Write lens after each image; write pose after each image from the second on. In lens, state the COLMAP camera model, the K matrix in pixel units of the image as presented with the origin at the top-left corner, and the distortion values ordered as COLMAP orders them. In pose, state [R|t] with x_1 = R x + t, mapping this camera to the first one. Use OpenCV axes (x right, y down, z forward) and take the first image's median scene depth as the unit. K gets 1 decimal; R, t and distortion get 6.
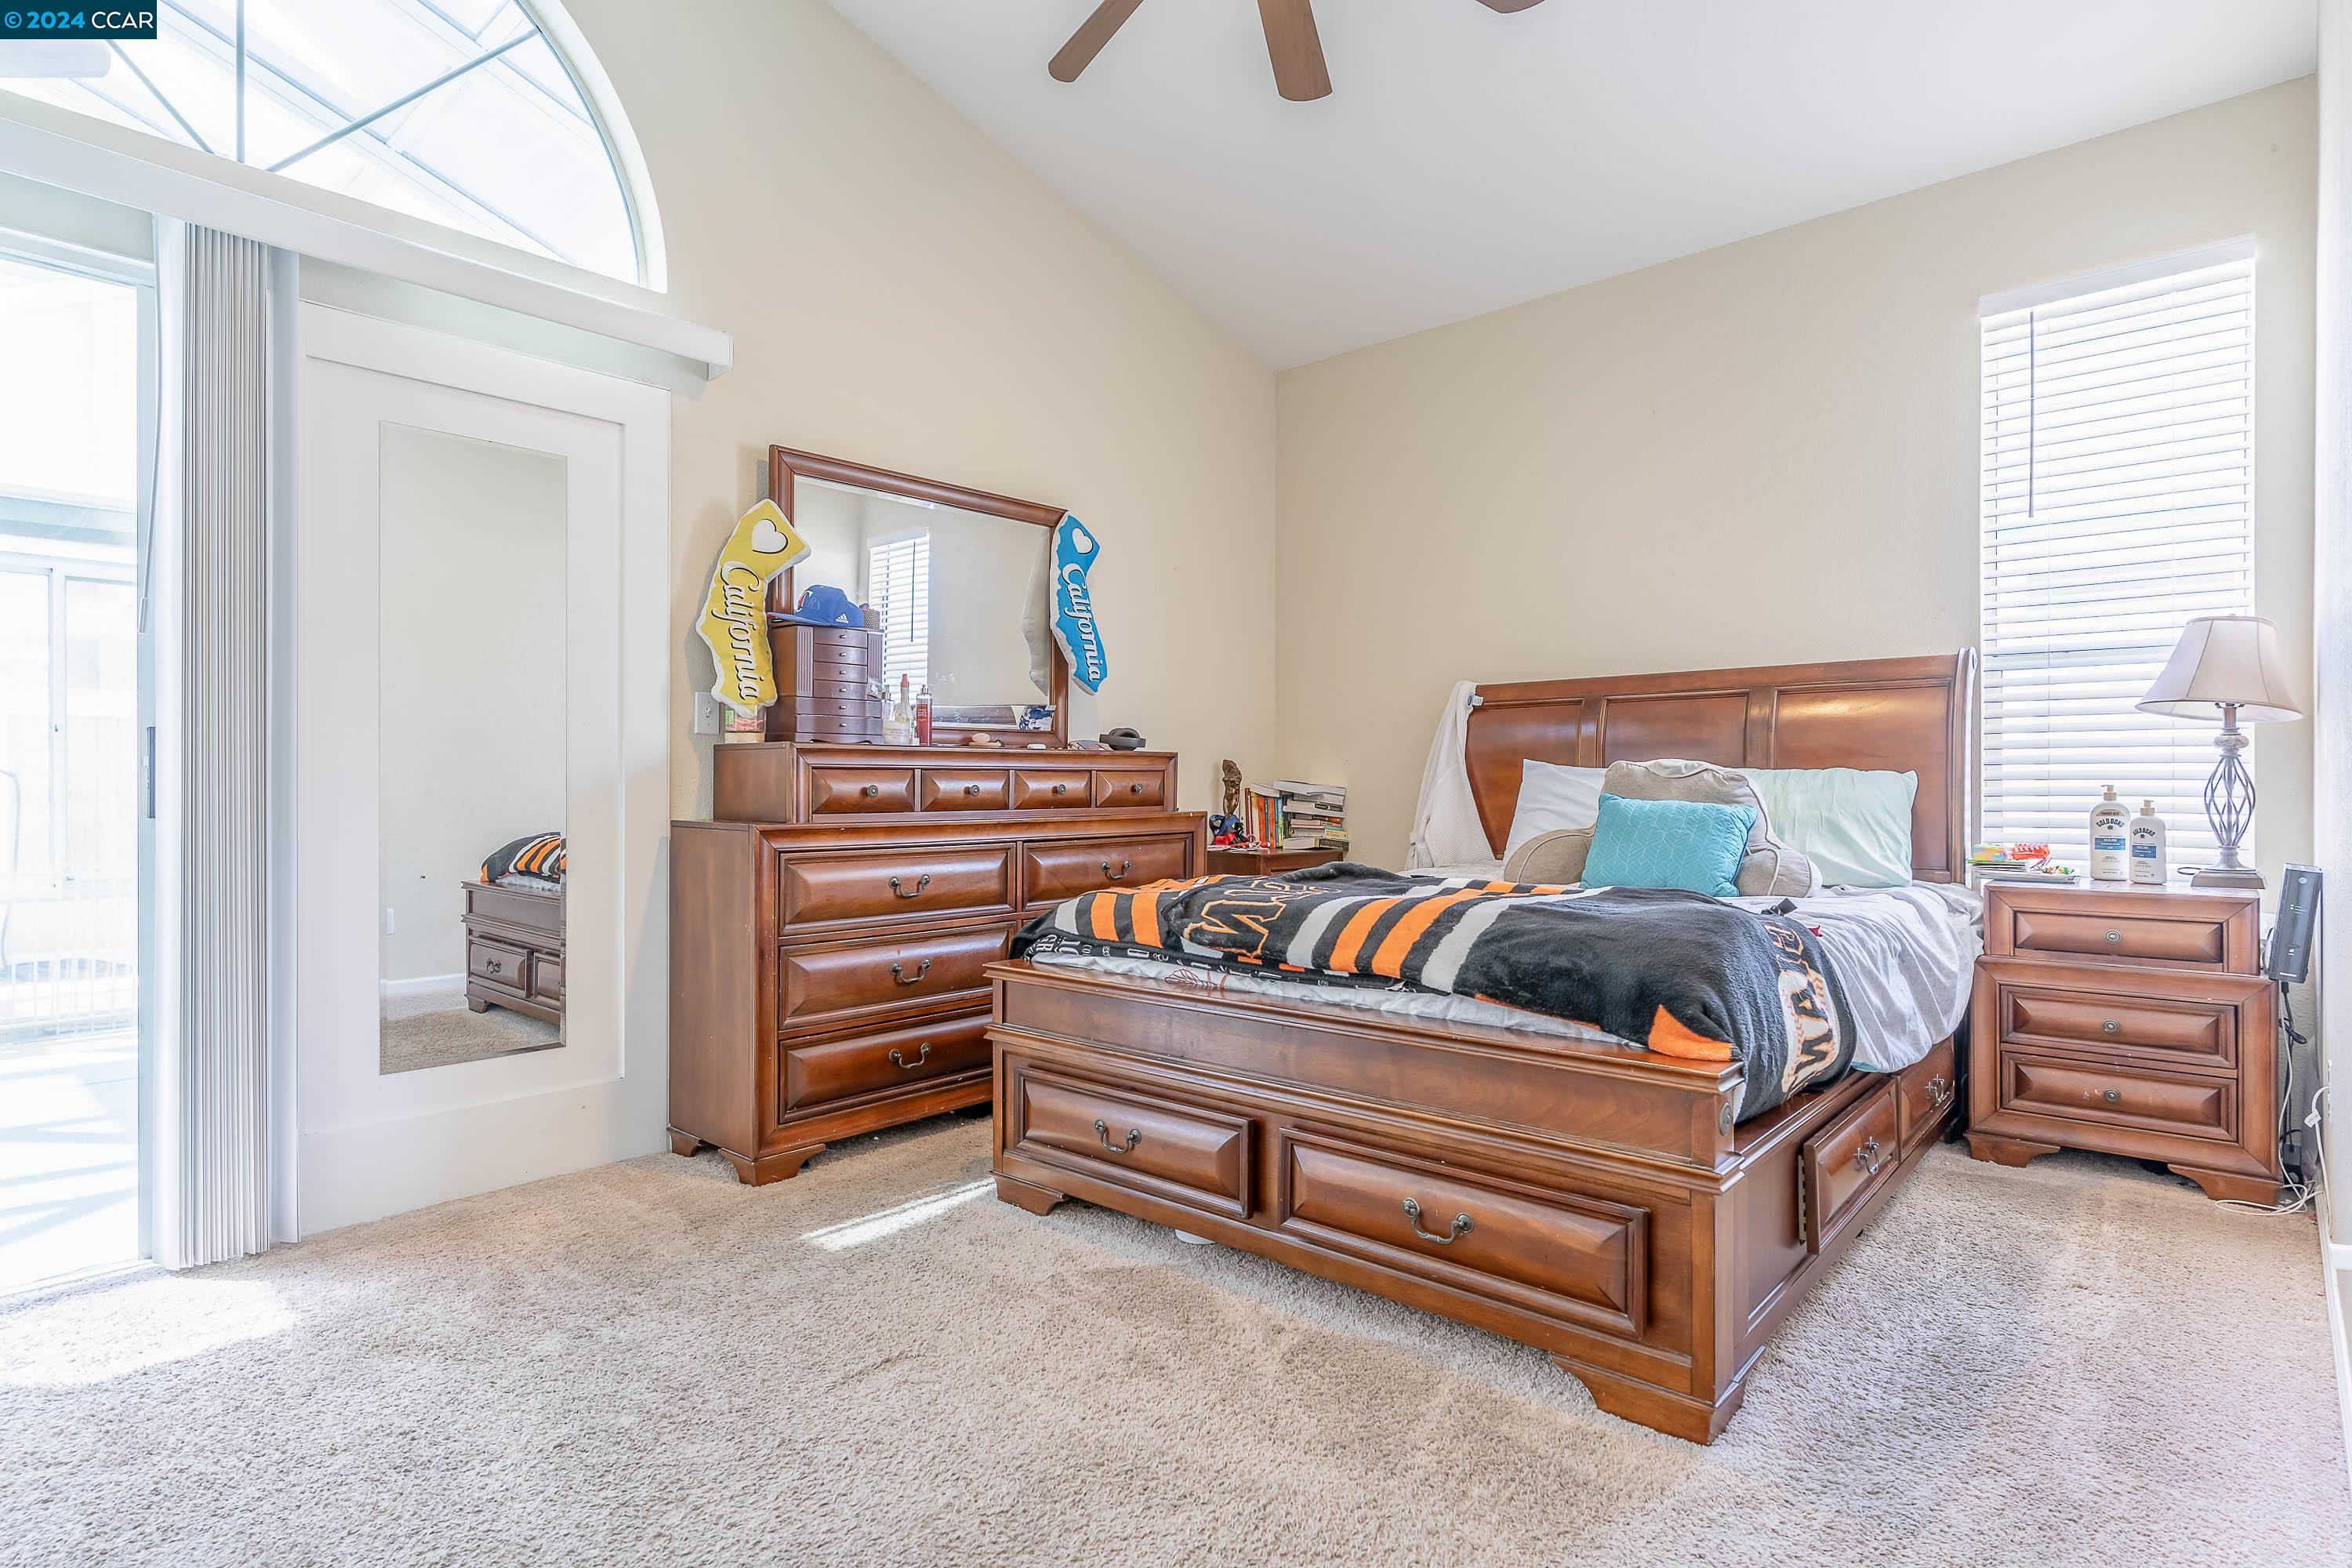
lens RADIAL K [[1227.2, 0, 1161.0], [0, 1227.2, 783.3], [0, 0, 1]] dist [0.006980, 0.000319]
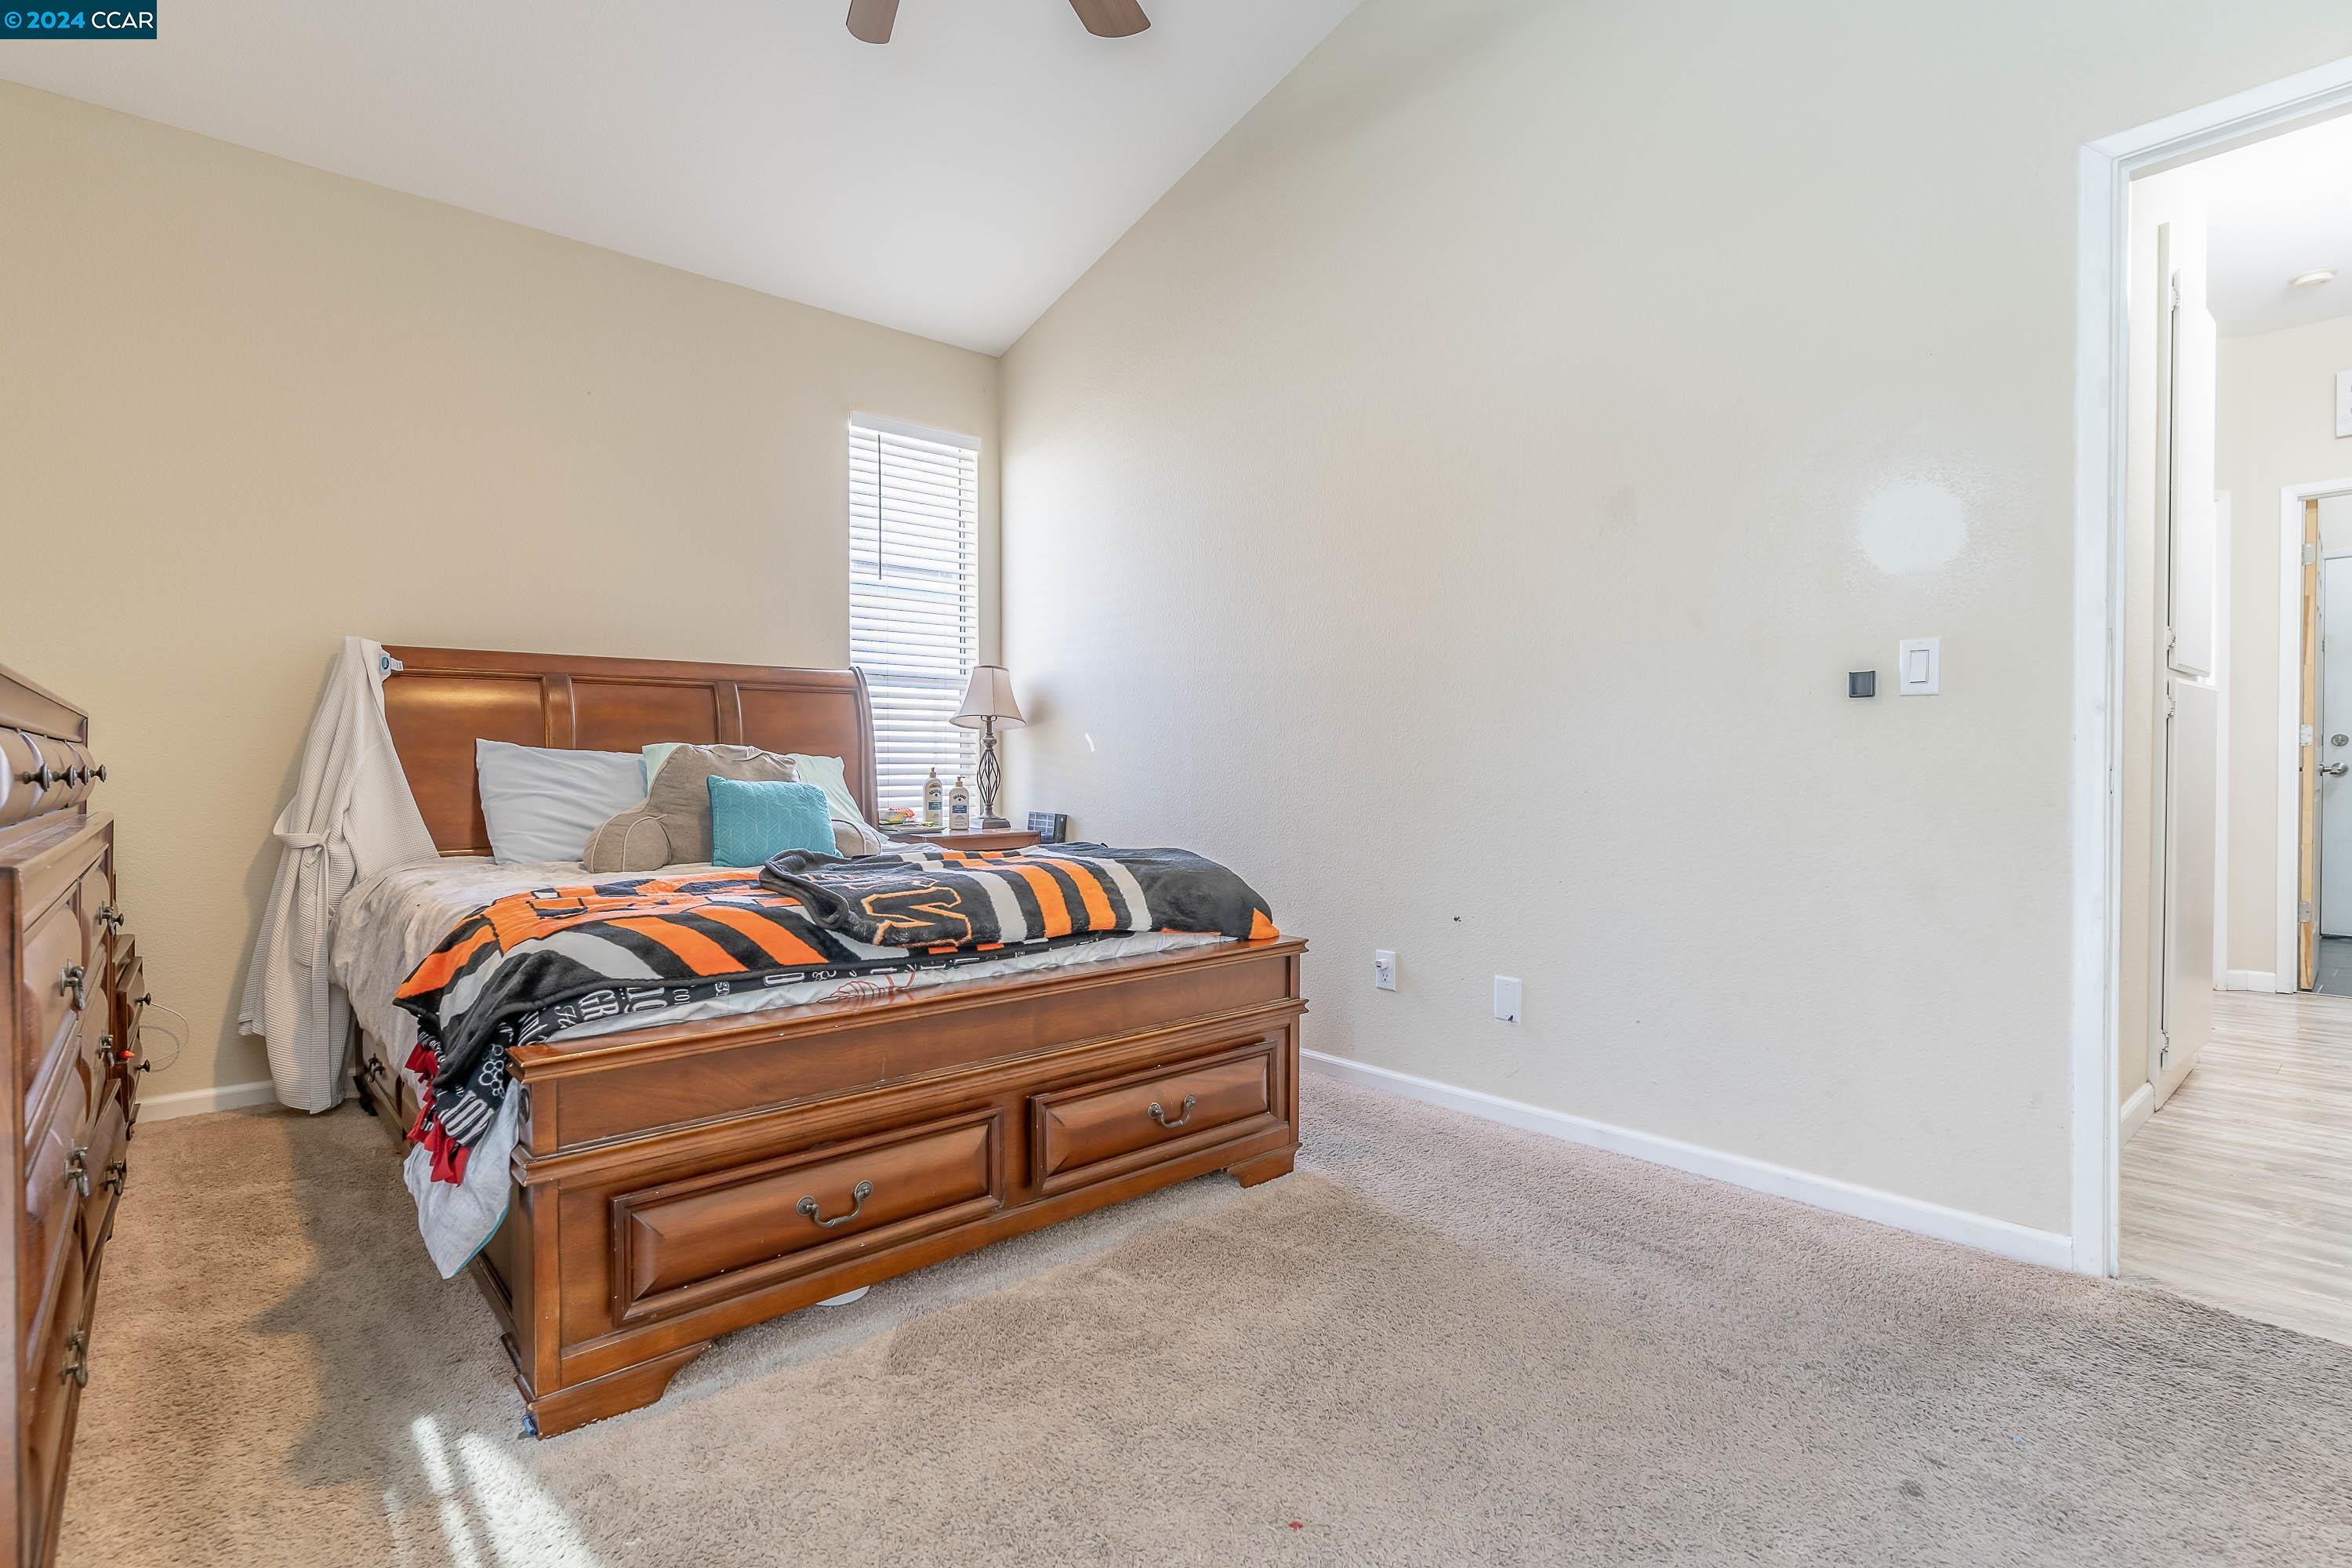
lens RADIAL K [[1118.7, 0, 1162.4], [0, 1118.7, 788.6], [0, 0, 1]] dist [0.001376, -0.000138]
pose [[0.112111, -0.017272, 0.993546, -0.680133], [0.003005, 0.999850, 0.017042, 0.005879], [-0.993691, 0.001075, 0.112146, 0.661952]]
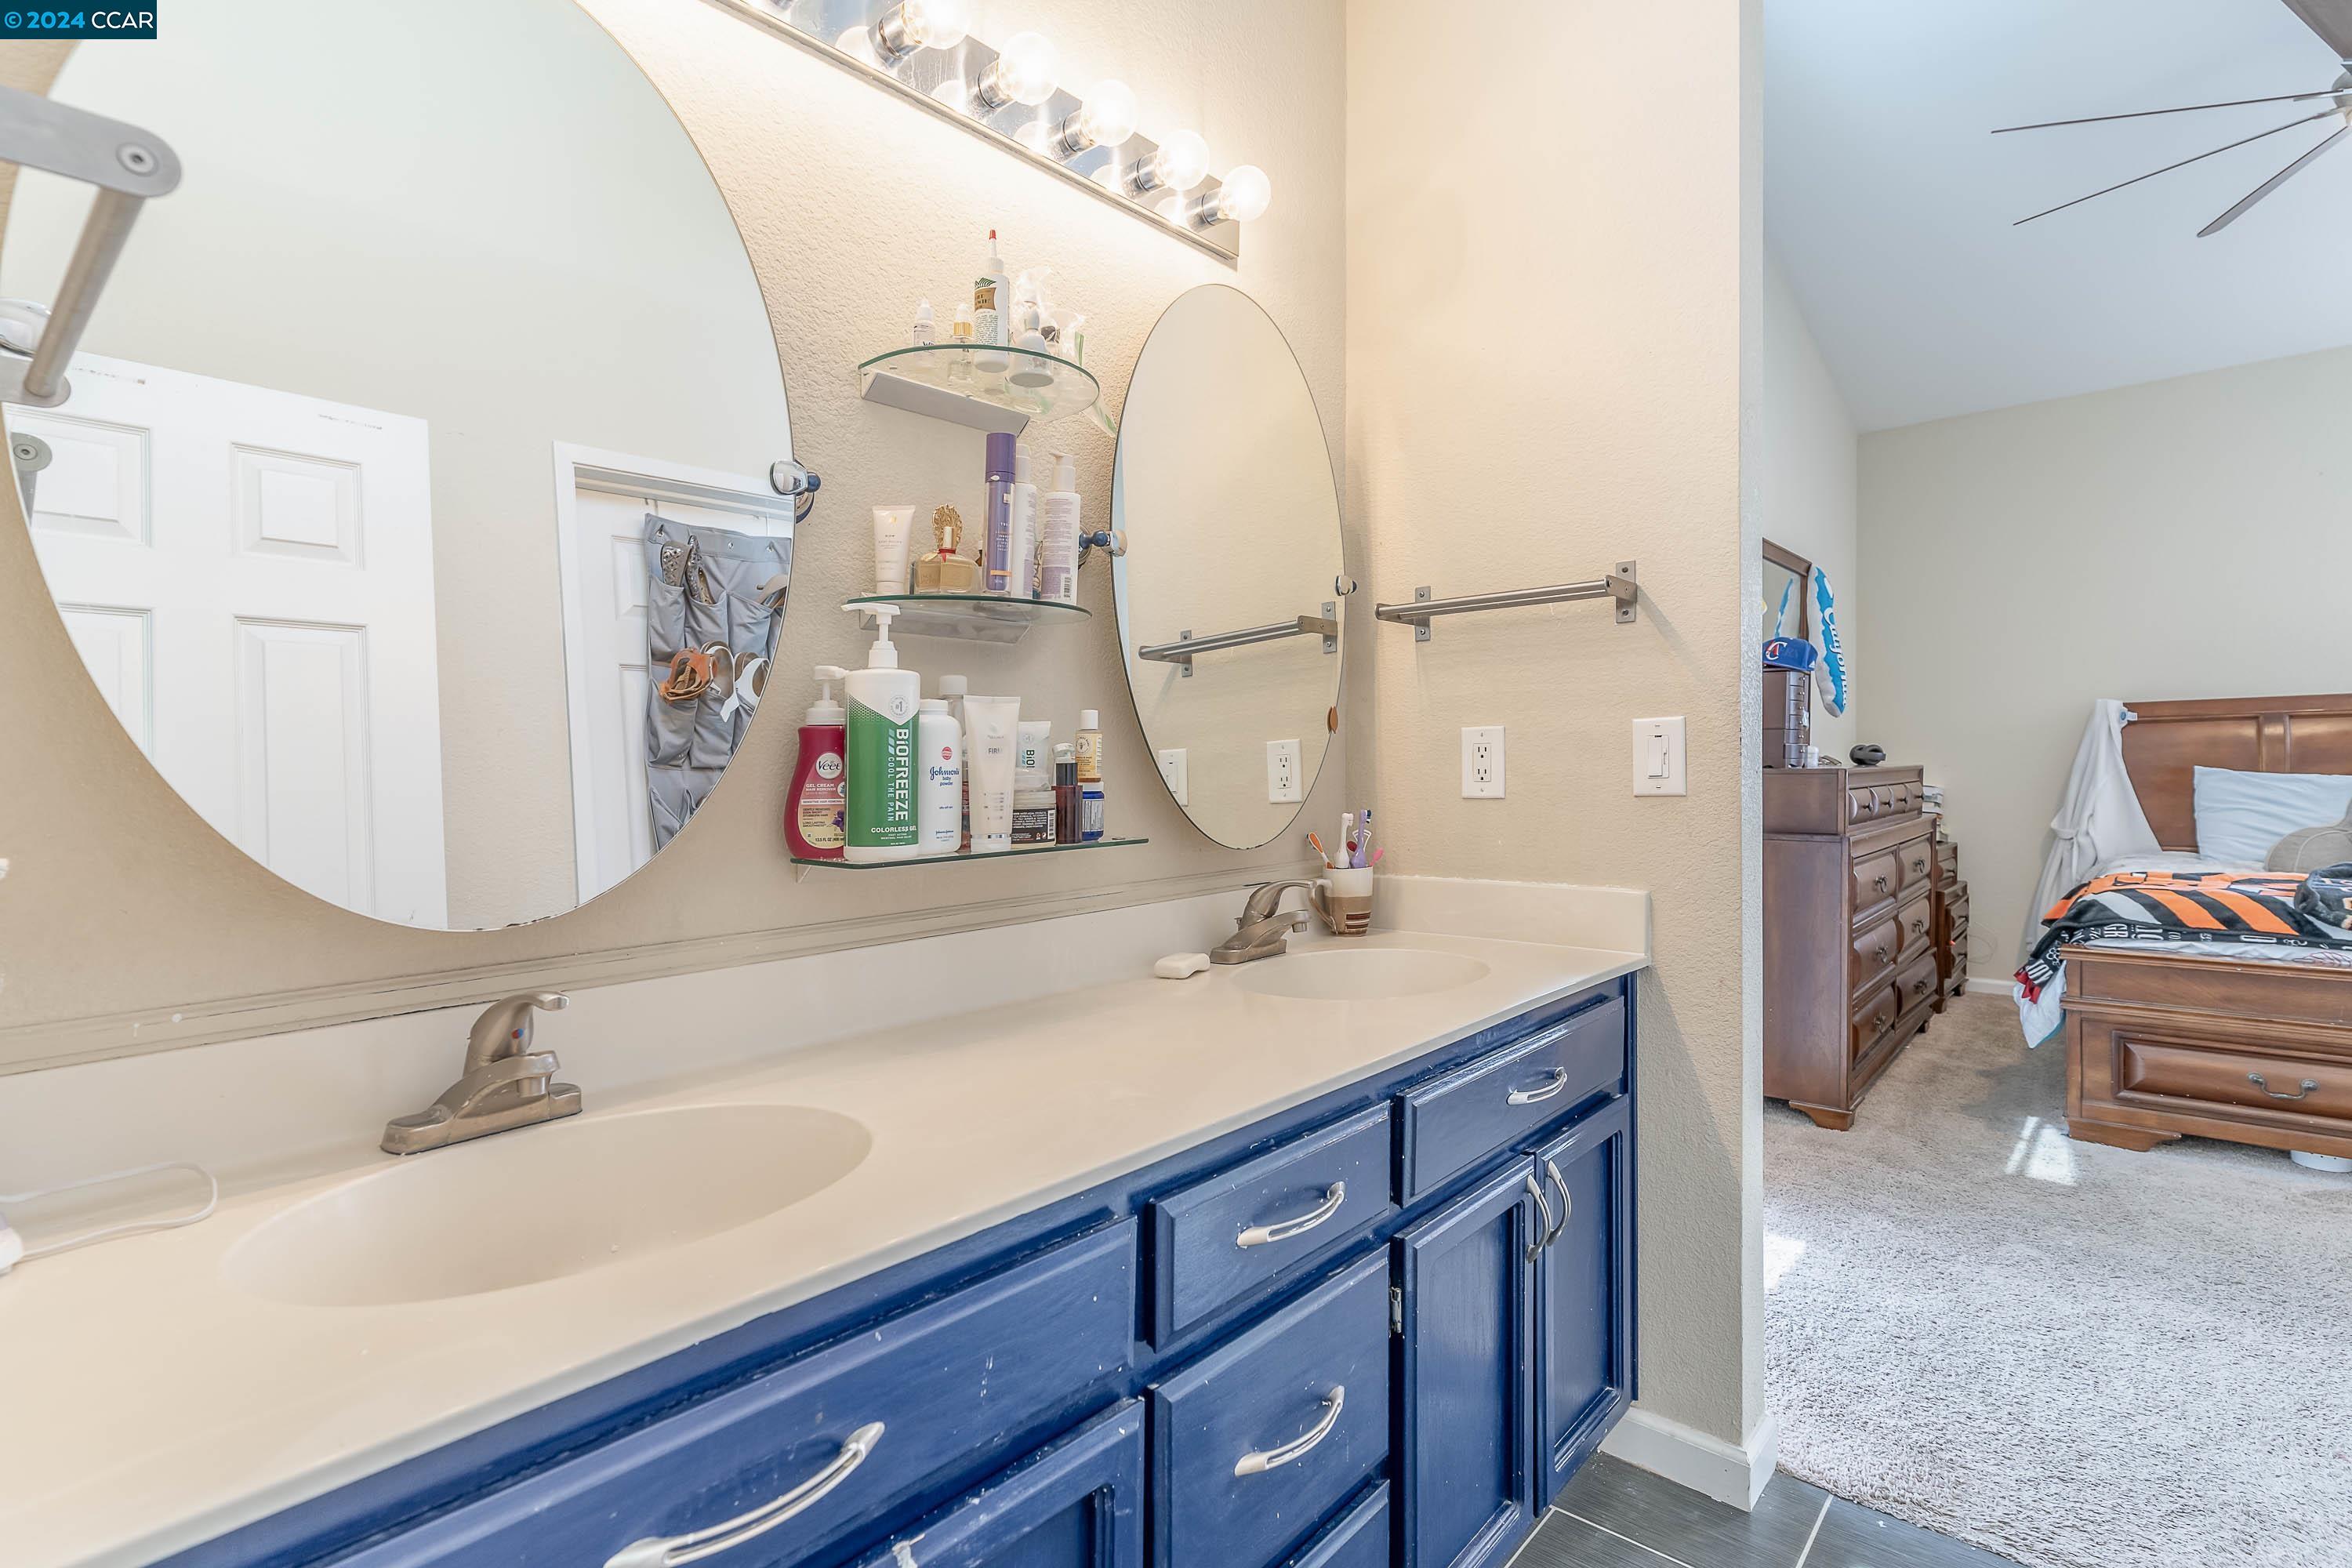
lens RADIAL K [[1127.9, 0, 1162.0], [0, 1127.9, 768.3], [0, 0, 1]] dist [0.004311, 0.001411]
pose [[0.999860, -0.013175, 0.010299, -1.105372], [0.013175, 0.999913, 0.000009, -0.047383], [-0.010298, 0.000127, 0.999947, -0.131193]]
